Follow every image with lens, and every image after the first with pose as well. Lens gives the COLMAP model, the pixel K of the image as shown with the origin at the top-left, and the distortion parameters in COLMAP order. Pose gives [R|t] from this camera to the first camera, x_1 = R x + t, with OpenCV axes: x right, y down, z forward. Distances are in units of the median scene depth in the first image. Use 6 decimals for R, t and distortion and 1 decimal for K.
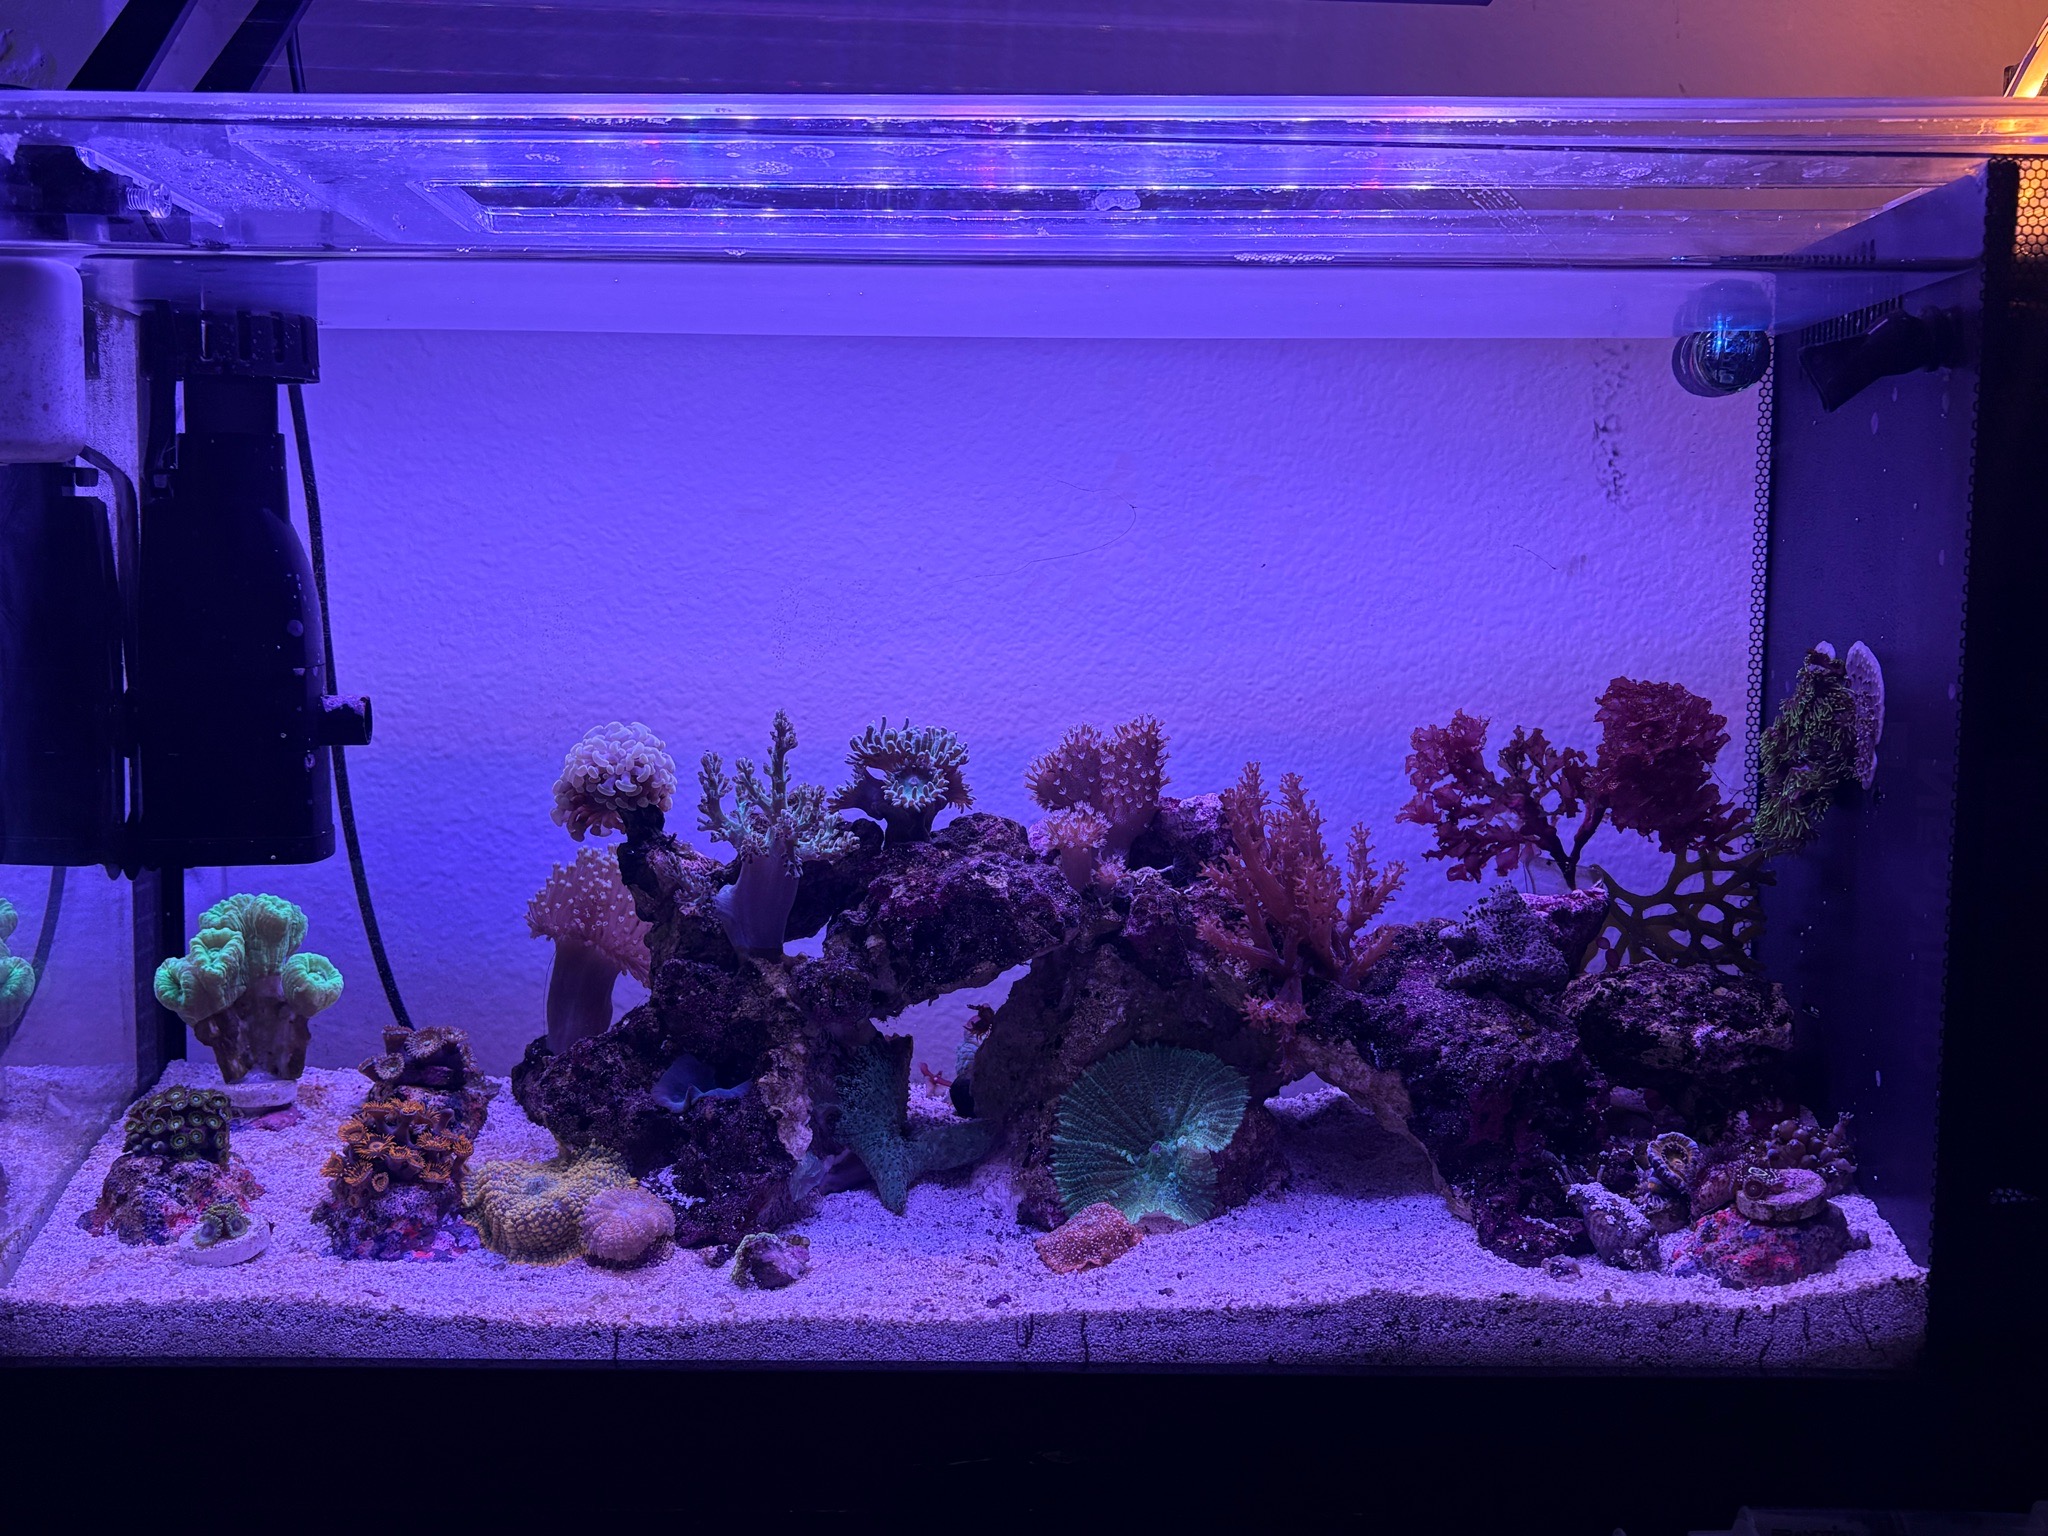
lens RADIAL K [[2020.7, 0, 1021.3], [0, 2020.7, 794.5], [0, 0, 1]] dist [-0.007656, -0.006770]
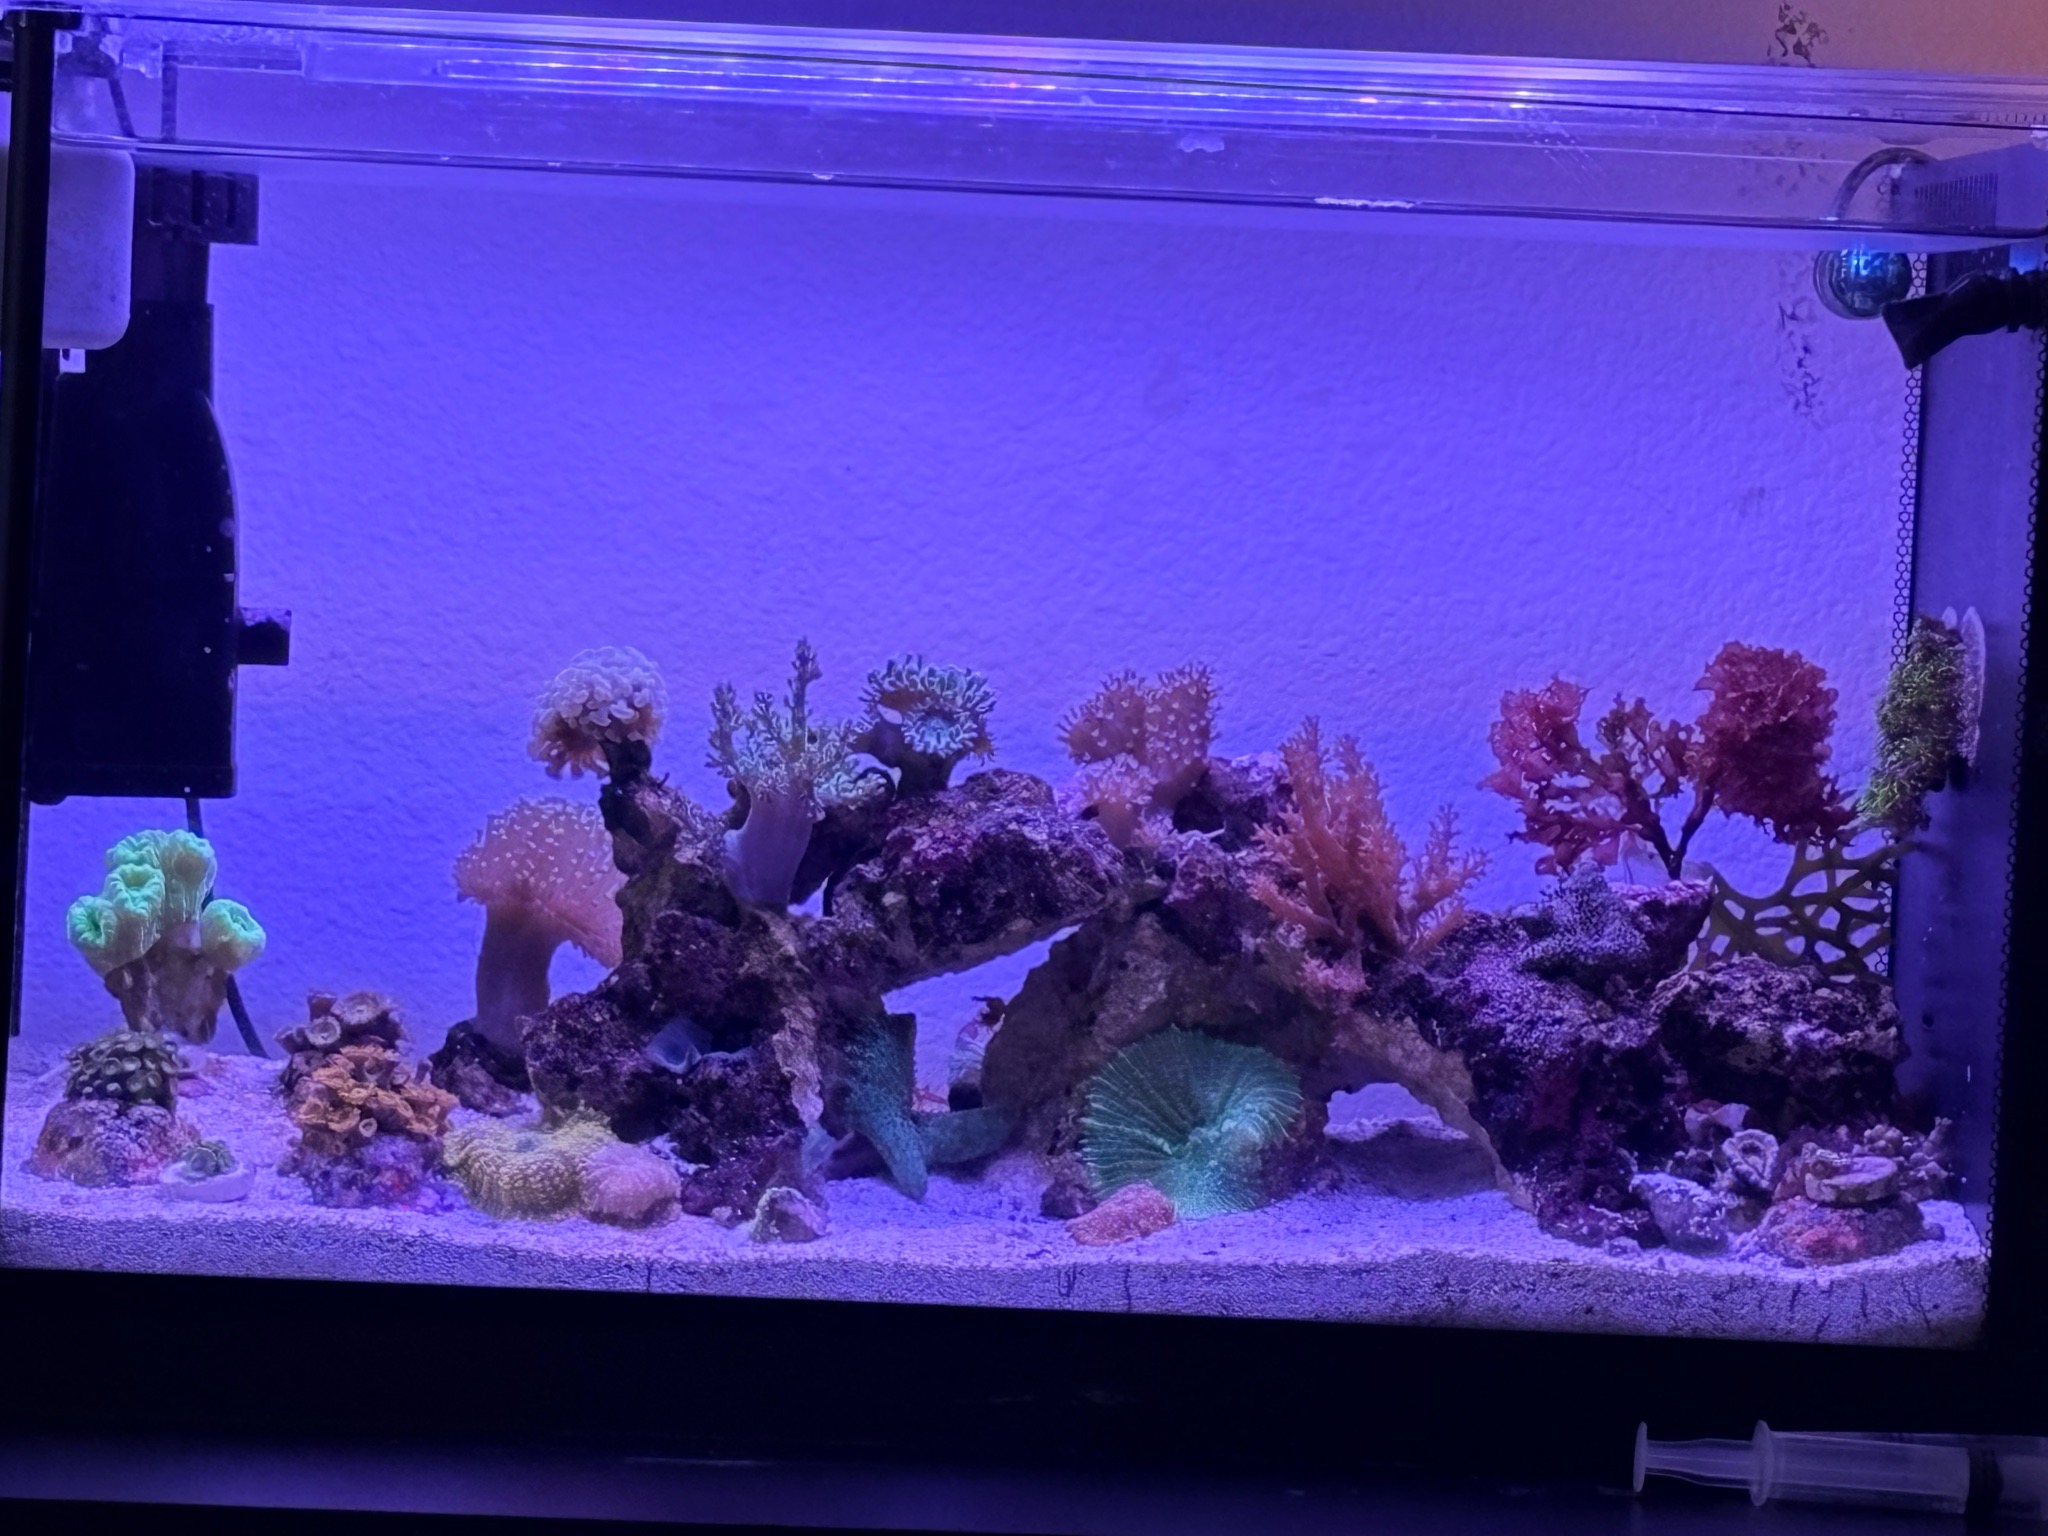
lens RADIAL K [[7650.8, 0, 1024.2], [0, 7650.8, 683.4], [0, 0, 1]] dist [-2.094115, 89.227407]
pose [[0.995542, 0.036471, 0.086978, -0.314387], [-0.030654, 0.997262, -0.067304, 0.204635], [-0.089194, 0.064338, 0.993934, -2.396186]]
